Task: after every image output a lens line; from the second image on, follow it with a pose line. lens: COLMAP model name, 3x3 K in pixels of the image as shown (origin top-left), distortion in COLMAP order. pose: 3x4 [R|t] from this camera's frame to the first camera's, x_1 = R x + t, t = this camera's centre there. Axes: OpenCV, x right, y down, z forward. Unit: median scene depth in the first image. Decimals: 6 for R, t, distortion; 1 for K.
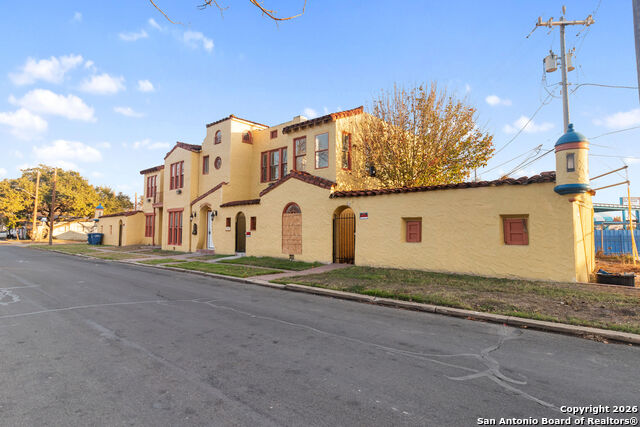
lens RADIAL K [[311.1, 0, 320.0], [0, 311.1, 213.5], [0, 0, 1]] dist [0.001403, 0.000269]
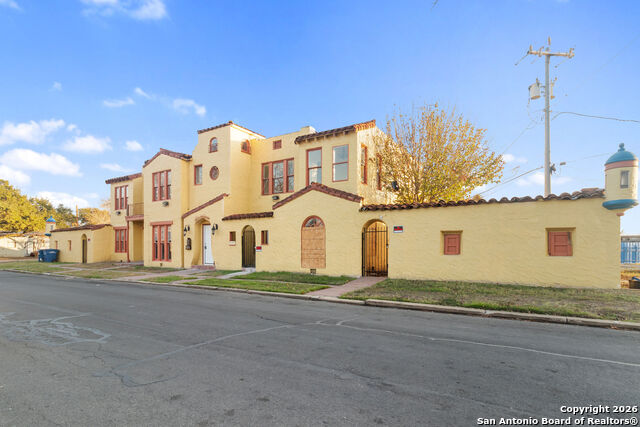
lens RADIAL K [[294.9, 0, 320.0], [0, 294.9, 249.0], [0, 0, 1]] dist [0.003620, 0.000415]
pose [[0.985936, -0.007446, 0.166960, -0.190939], [-0.003795, 0.997752, 0.066907, 0.005777], [-0.167083, -0.066599, 0.983691, 0.069332]]
